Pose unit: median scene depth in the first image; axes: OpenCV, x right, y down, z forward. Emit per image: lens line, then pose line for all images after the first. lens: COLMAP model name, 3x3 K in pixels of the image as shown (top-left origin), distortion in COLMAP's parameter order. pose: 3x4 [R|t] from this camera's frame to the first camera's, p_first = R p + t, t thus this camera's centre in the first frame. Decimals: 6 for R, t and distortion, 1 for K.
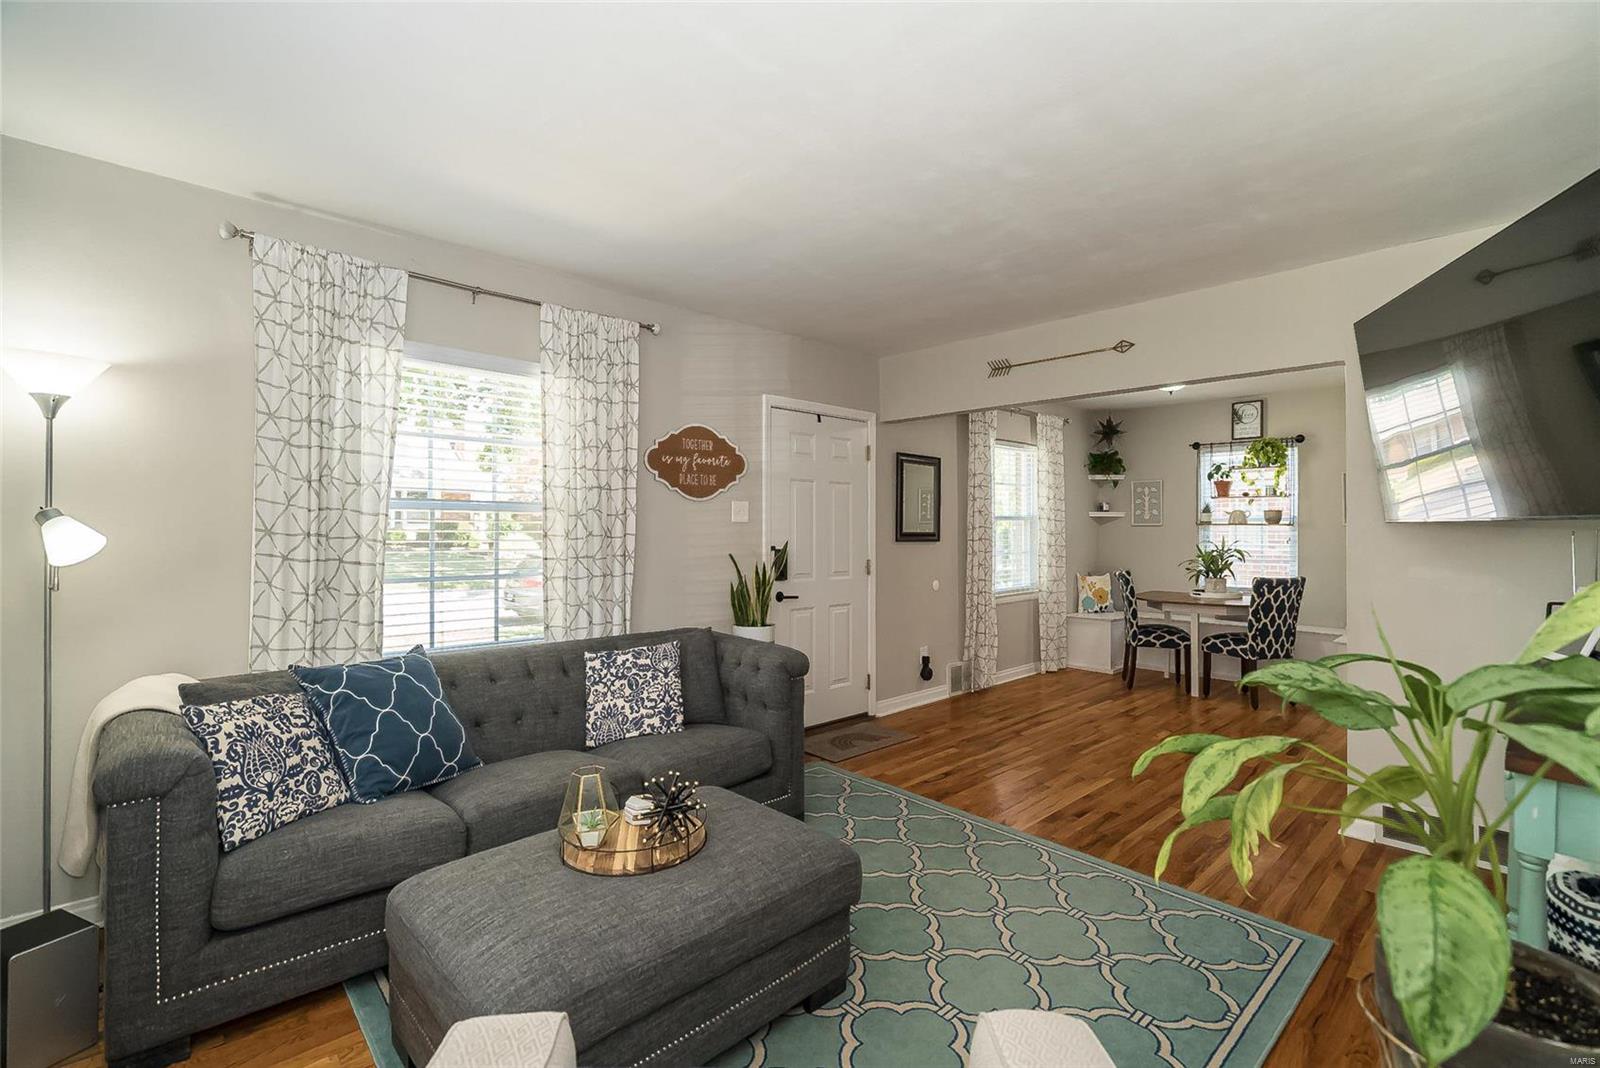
lens RADIAL K [[692.0, 0, 894.3], [0, 692.0, 527.2], [0, 0, 1]] dist [-0.001873, 0.000036]
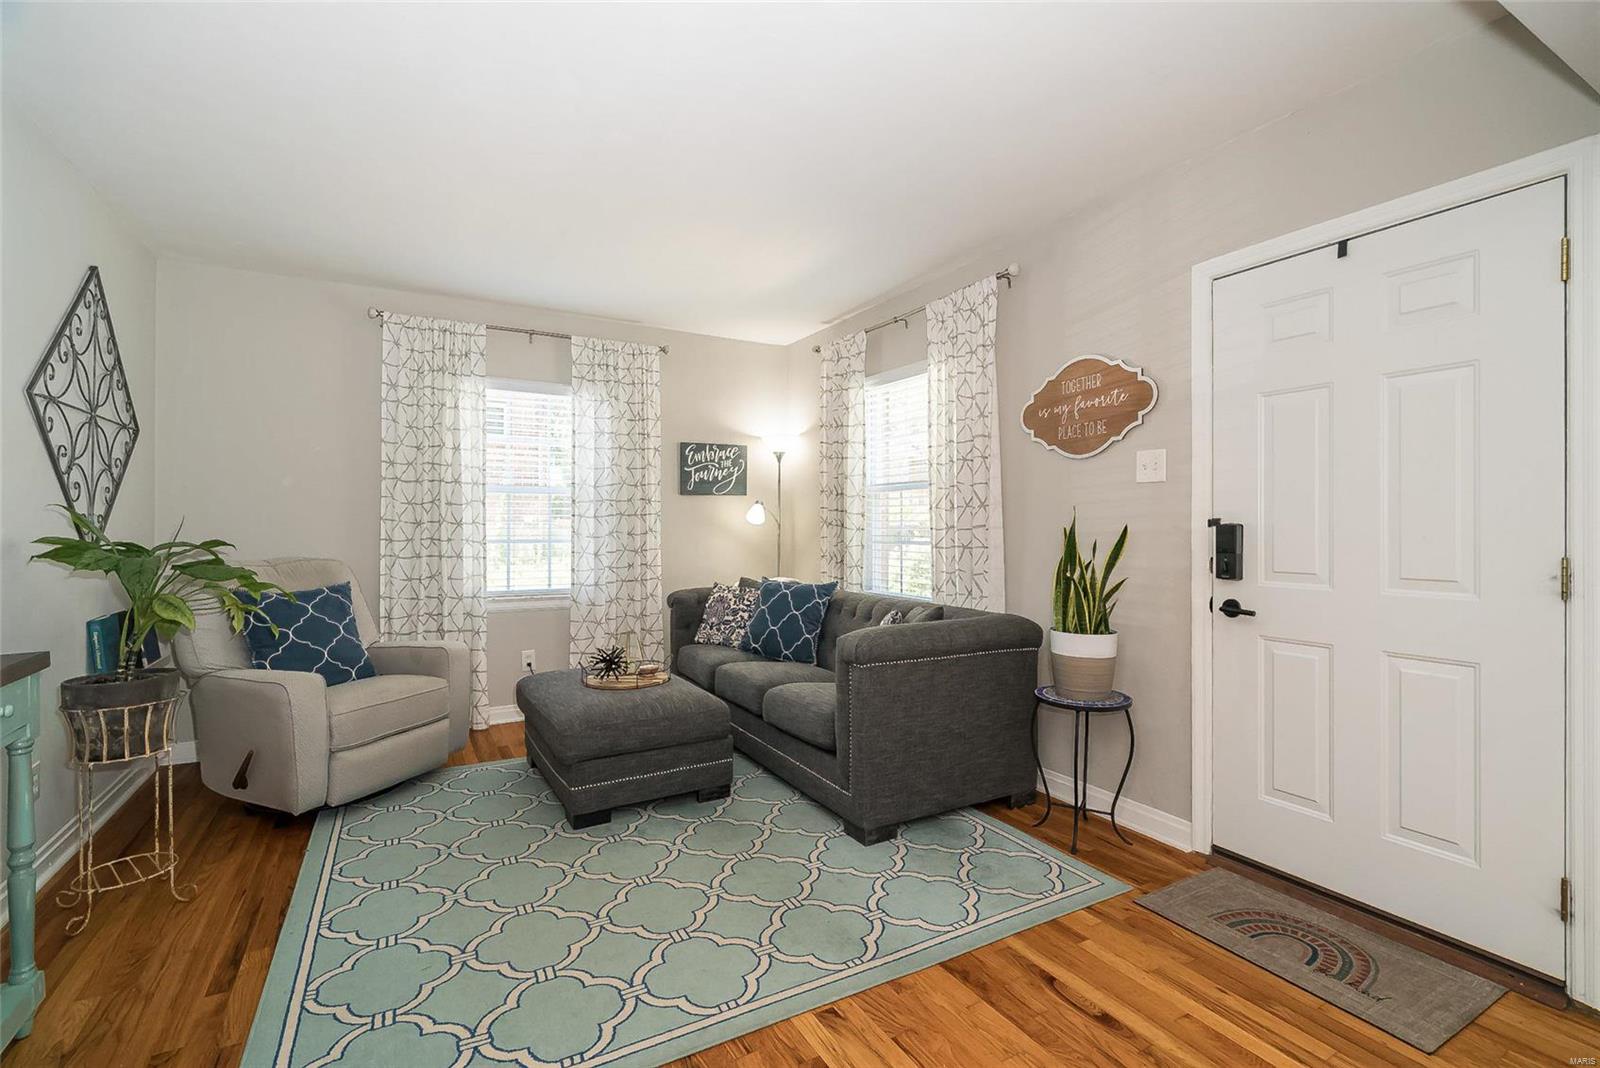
lens RADIAL K [[718.7, 0, 738.9], [0, 718.7, 519.4], [0, 0, 1]] dist [-0.001853, -0.000014]
pose [[-0.361692, -0.012244, -0.932217, 0.558133], [0.003220, 0.999891, -0.014383, 0.037614], [0.932292, -0.008204, -0.361614, 0.888775]]
